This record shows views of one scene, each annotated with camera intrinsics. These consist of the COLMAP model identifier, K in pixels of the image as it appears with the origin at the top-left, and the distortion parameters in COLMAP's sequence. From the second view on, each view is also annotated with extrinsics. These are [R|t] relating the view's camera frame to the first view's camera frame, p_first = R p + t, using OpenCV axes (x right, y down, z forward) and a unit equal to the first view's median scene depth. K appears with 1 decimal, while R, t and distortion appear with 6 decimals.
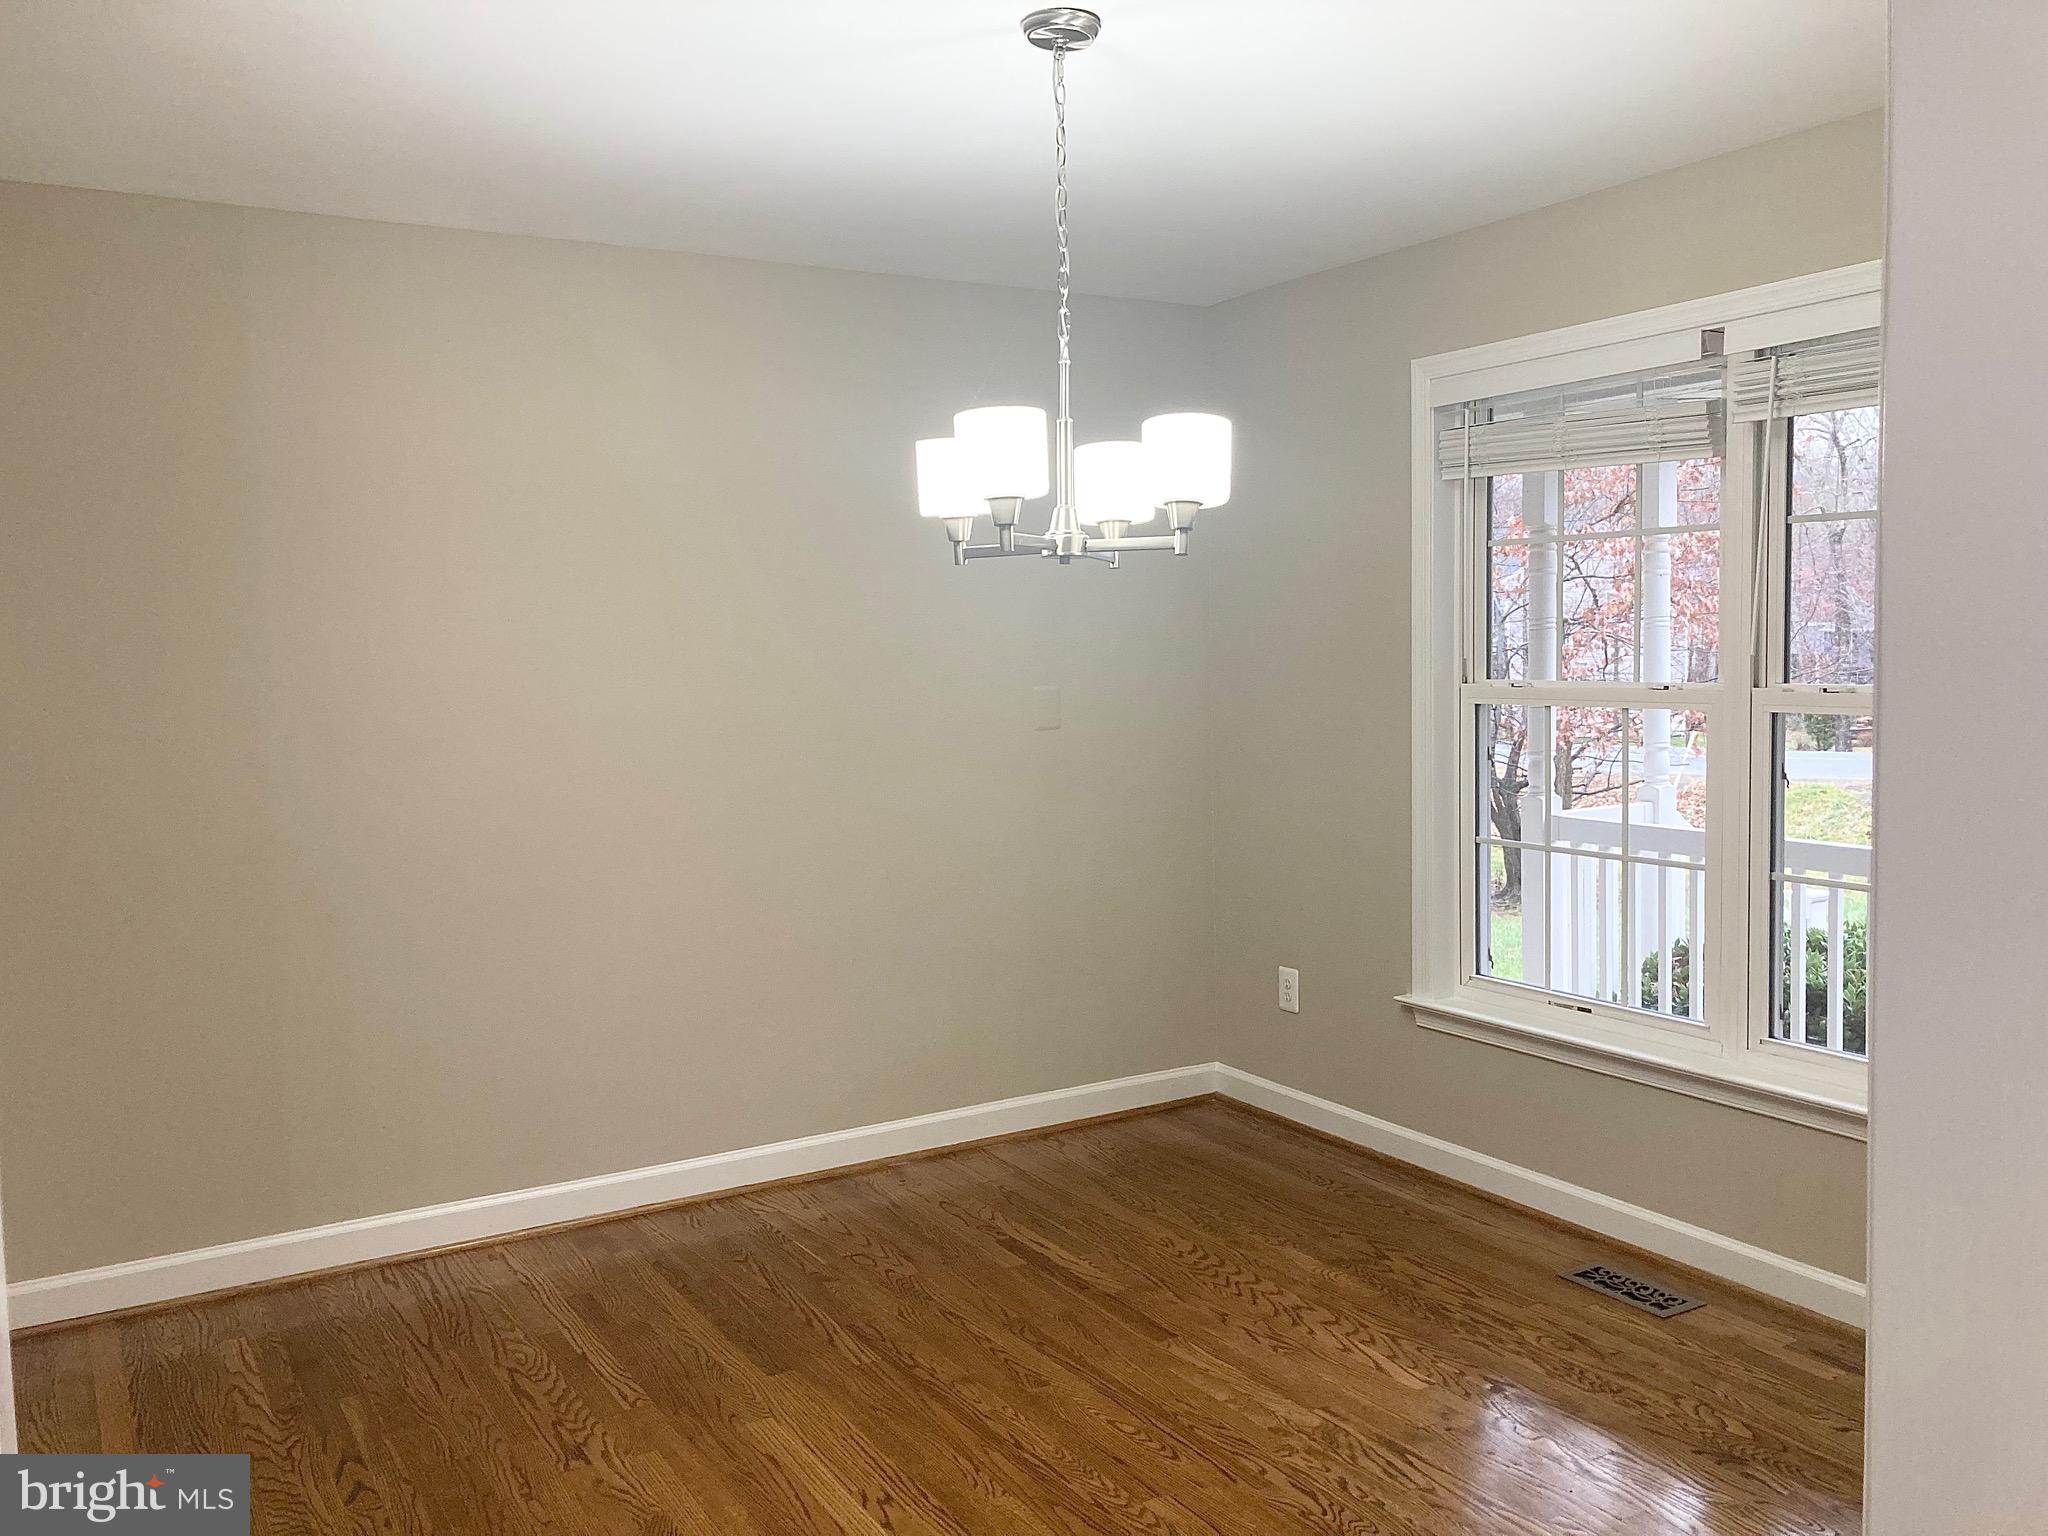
lens RADIAL K [[1717.6, 0, 1024.0], [0, 1717.6, 768.0], [0, 0, 1]] dist [0.008979, 0.000238]
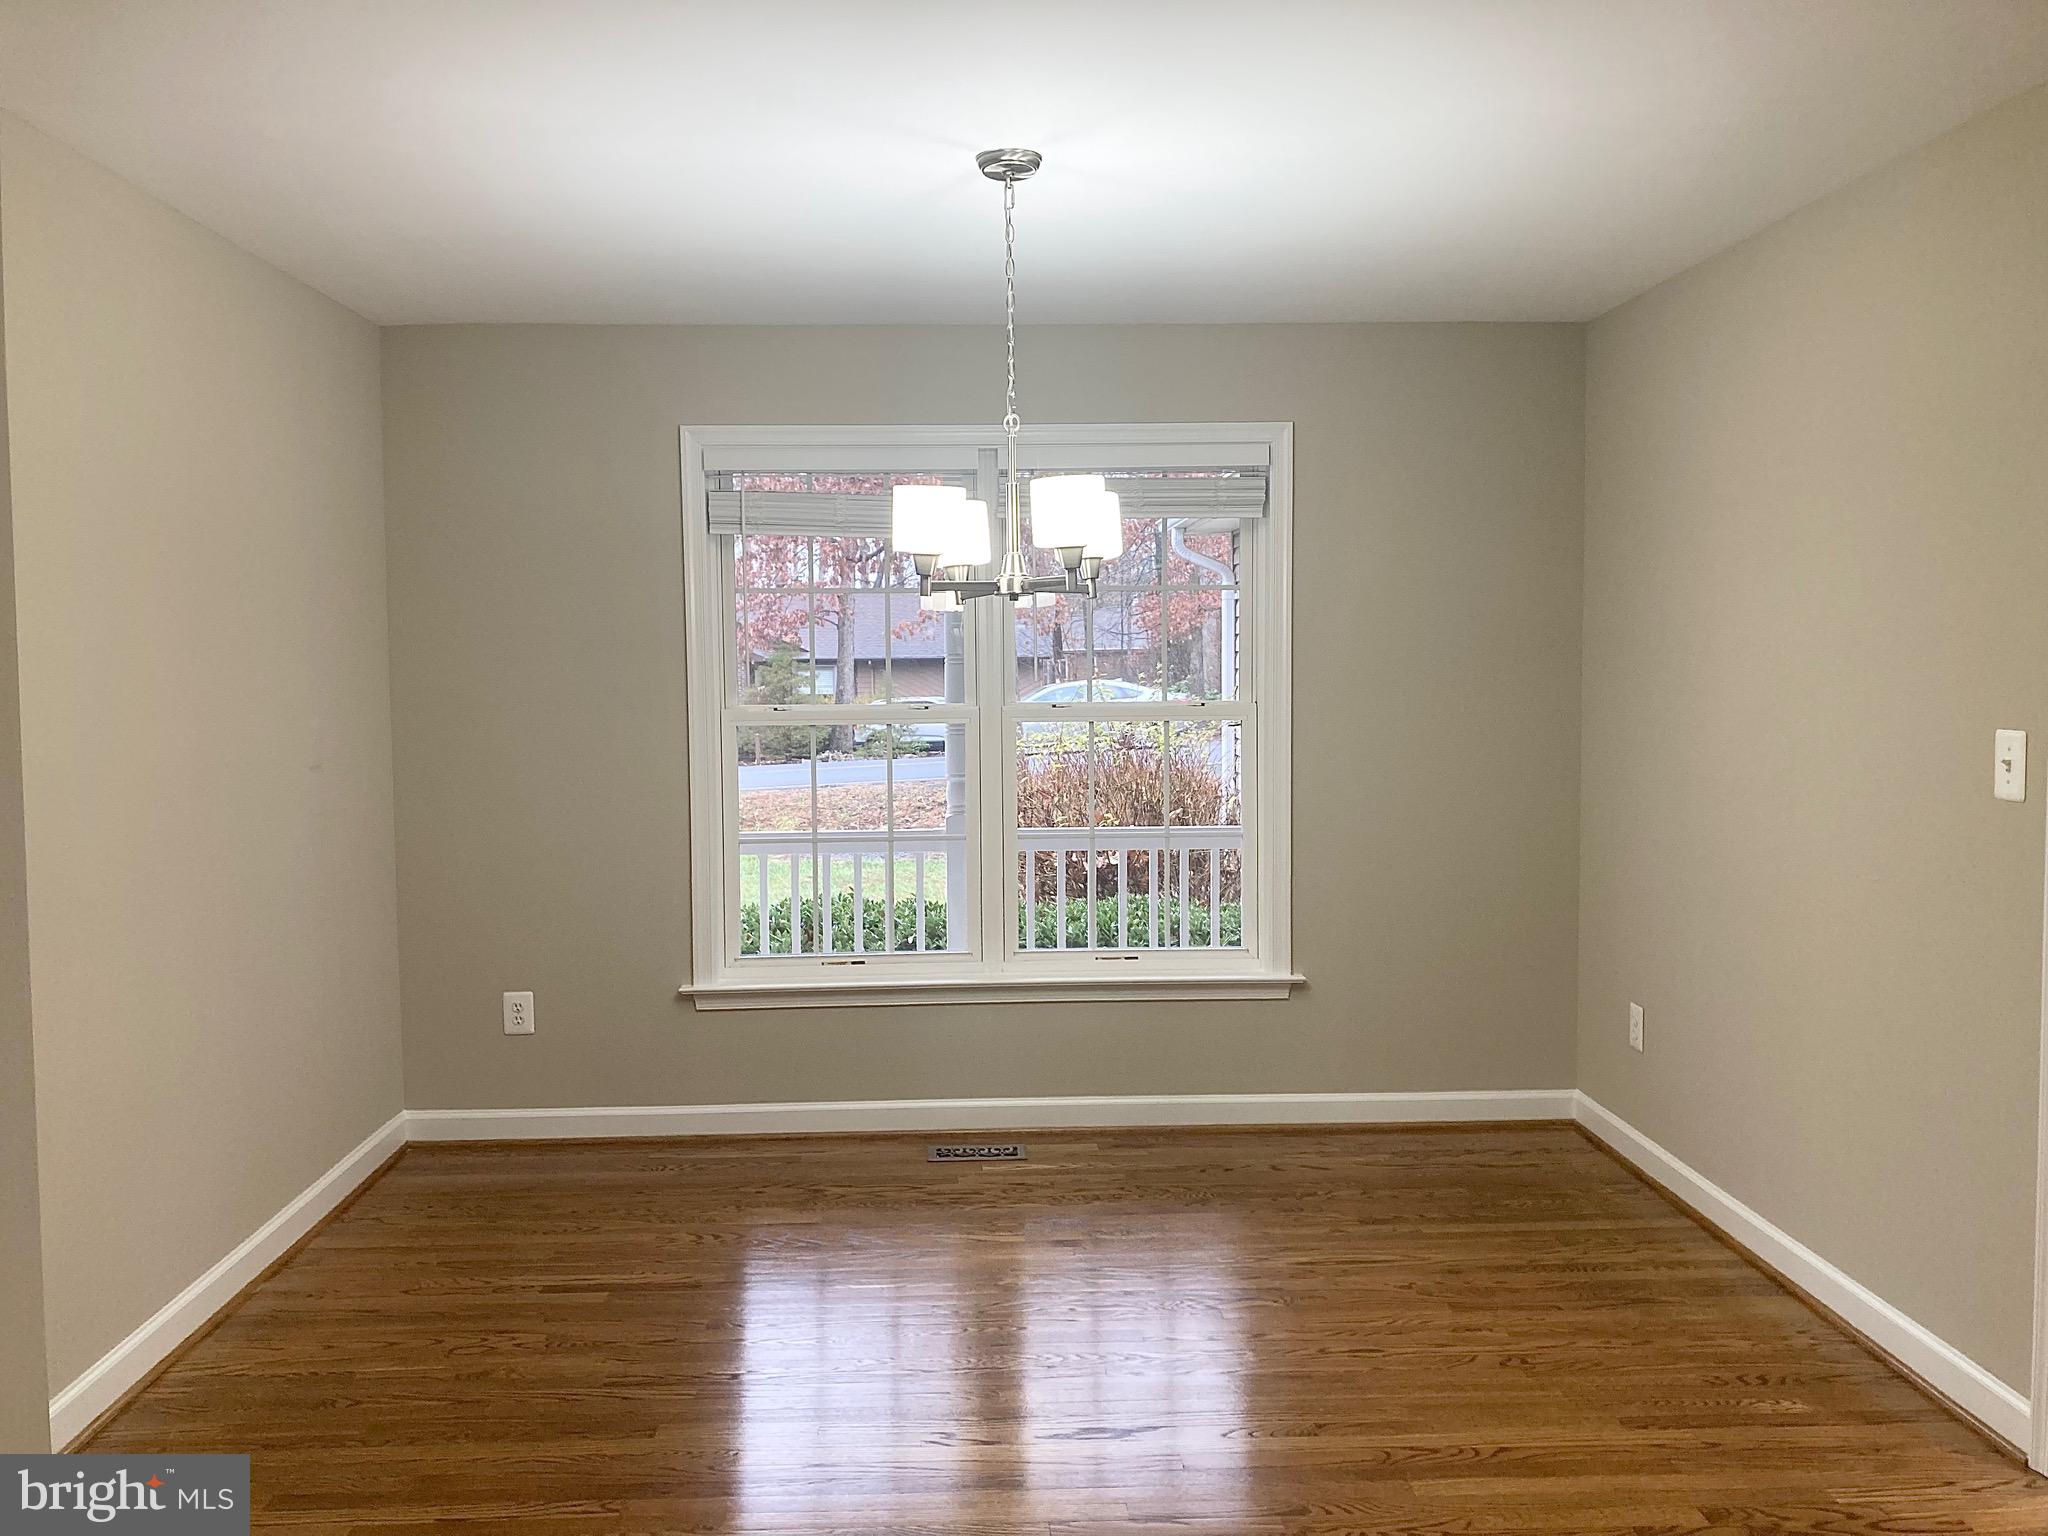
lens RADIAL K [[1709.3, 0, 1024.4], [0, 1709.3, 754.6], [0, 0, 1]] dist [0.035765, 0.001352]
pose [[0.476330, -0.039422, 0.878382, -0.749129], [0.073002, 0.997318, 0.005173, -0.009423], [-0.876231, 0.061659, 0.477931, 0.298829]]
